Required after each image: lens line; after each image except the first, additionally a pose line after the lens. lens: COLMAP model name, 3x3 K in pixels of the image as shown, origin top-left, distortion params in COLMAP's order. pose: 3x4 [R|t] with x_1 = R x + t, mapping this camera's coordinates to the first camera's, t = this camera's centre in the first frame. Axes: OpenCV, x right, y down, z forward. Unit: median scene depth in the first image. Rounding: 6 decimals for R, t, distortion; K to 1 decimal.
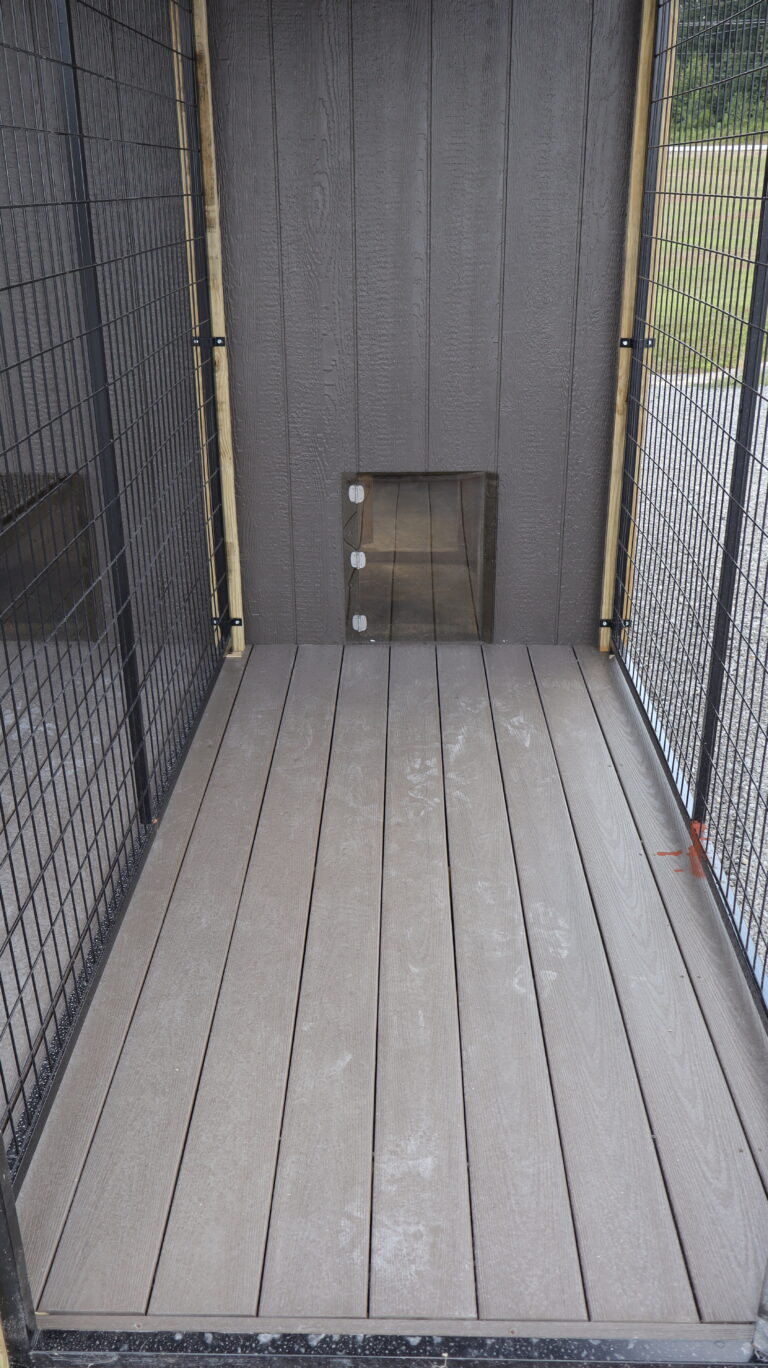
lens RADIAL K [[1144.4, 0, 384.0], [0, 1144.4, 684.0], [0, 0, 1]] dist [-0.011605, 0.010314]
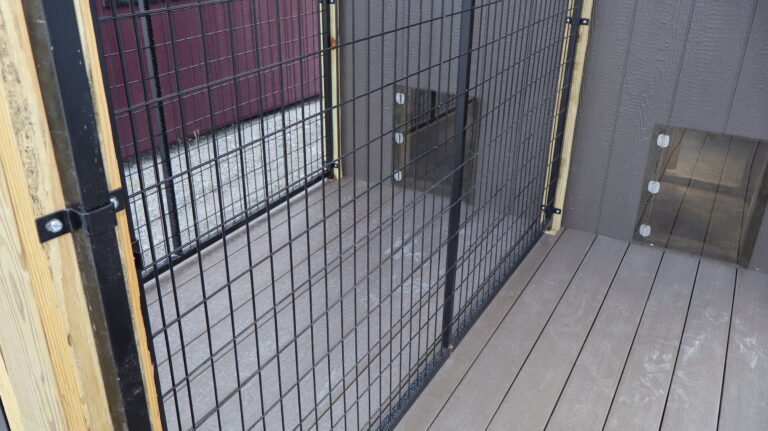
lens RADIAL K [[642.5, 0, 384.0], [0, 642.5, 215.5], [0, 0, 1]] dist [-0.011605, 0.010314]
pose [[0.881042, 0.219443, -0.419059, 0.023637], [-0.209307, 0.975293, 0.070666, -0.063385], [0.424212, 0.025453, 0.905205, 0.162659]]
